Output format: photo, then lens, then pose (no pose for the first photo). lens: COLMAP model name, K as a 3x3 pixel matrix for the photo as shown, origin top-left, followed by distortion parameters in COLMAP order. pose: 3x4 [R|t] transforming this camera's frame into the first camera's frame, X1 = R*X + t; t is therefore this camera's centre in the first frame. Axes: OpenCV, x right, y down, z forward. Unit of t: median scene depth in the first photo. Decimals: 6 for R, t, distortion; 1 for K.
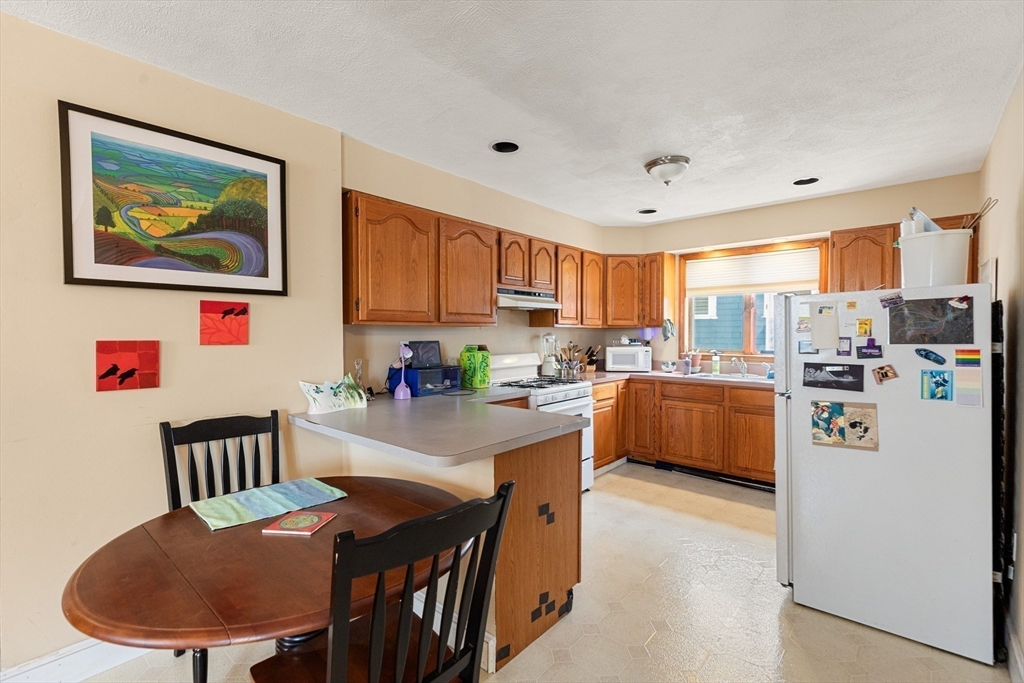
lens RADIAL K [[458.8, 0, 512.0], [0, 458.8, 341.5], [0, 0, 1]] dist [0.003364, 0.000016]
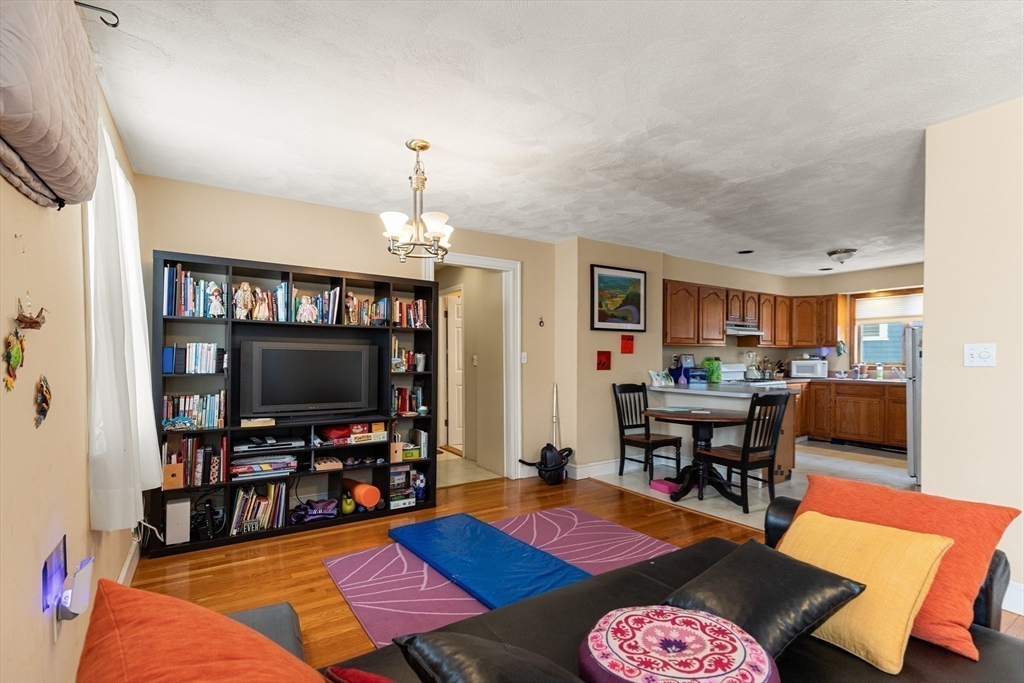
lens RADIAL K [[470.6, 0, 517.0], [0, 470.6, 363.4], [0, 0, 1]] dist [0.003290, 0.000055]
pose [[0.964908, 0.003177, -0.262570, -0.305795], [-0.004695, 0.999976, -0.005153, 0.041483], [0.262548, 0.006205, 0.964899, -0.839344]]
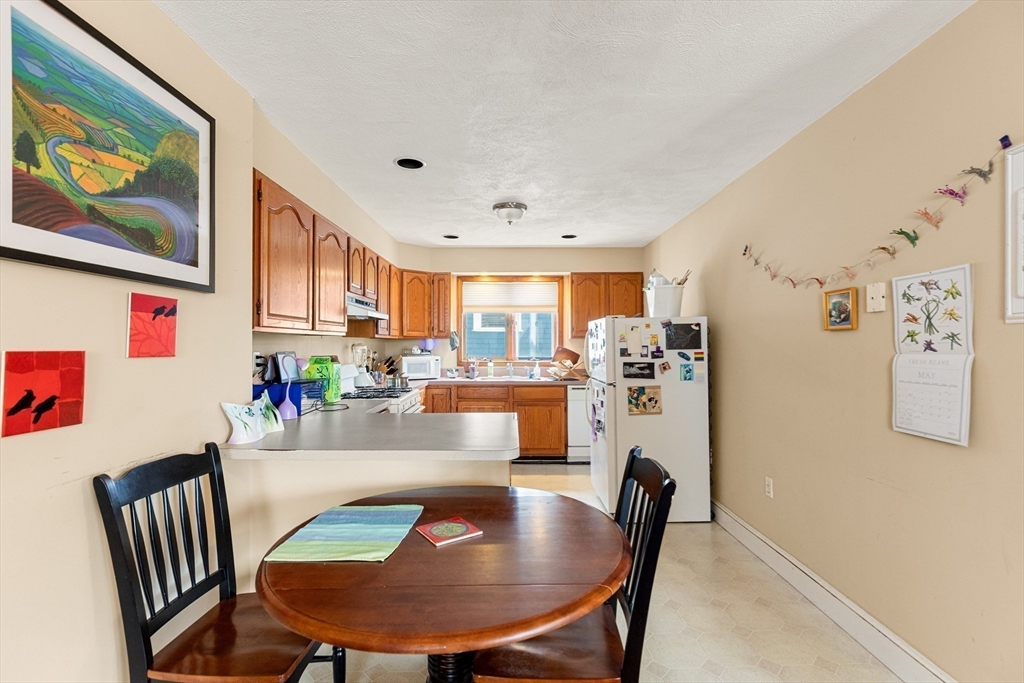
lens RADIAL K [[458.8, 0, 512.0], [0, 458.8, 341.5], [0, 0, 1]] dist [0.003364, 0.000016]
pose [[0.749569, 0.005399, 0.661904, -0.387447], [0.011183, 0.999721, -0.020819, 0.002413], [-0.661832, 0.023007, 0.749299, 0.057703]]
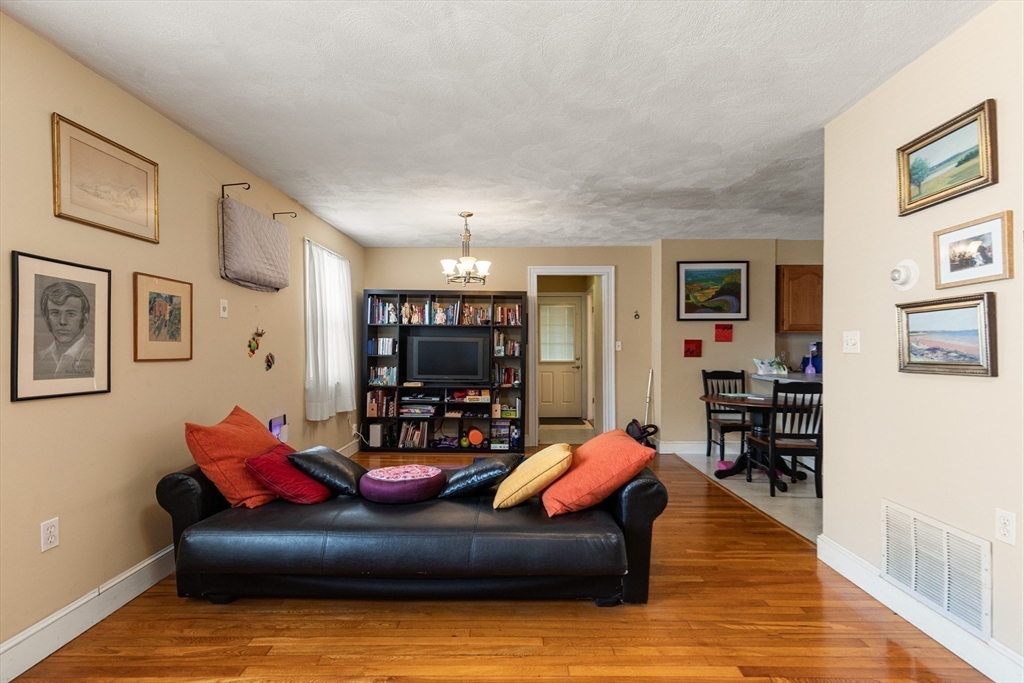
lens RADIAL K [[464.9, 0, 514.2], [0, 464.9, 352.0], [0, 0, 1]] dist [0.003527, 0.000330]
pose [[0.653358, 0.007754, -0.757009, 0.301848], [-0.011791, 0.999930, 0.000066, 0.042757], [0.756957, 0.008883, 0.653404, -0.841717]]
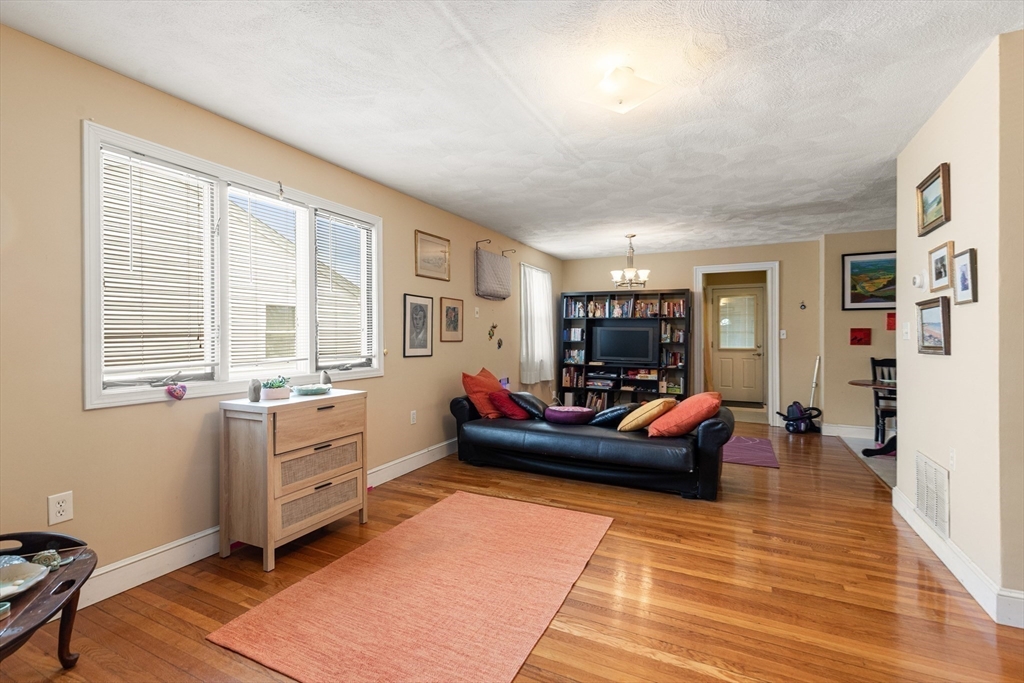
lens RADIAL K [[462.7, 0, 508.4], [0, 462.7, 337.5], [0, 0, 1]] dist [0.000955, -0.000109]
pose [[0.246016, 0.004426, -0.969256, 0.732167], [-0.017150, 0.999853, 0.000213, 0.046861], [0.969114, 0.016570, 0.246056, -0.944467]]
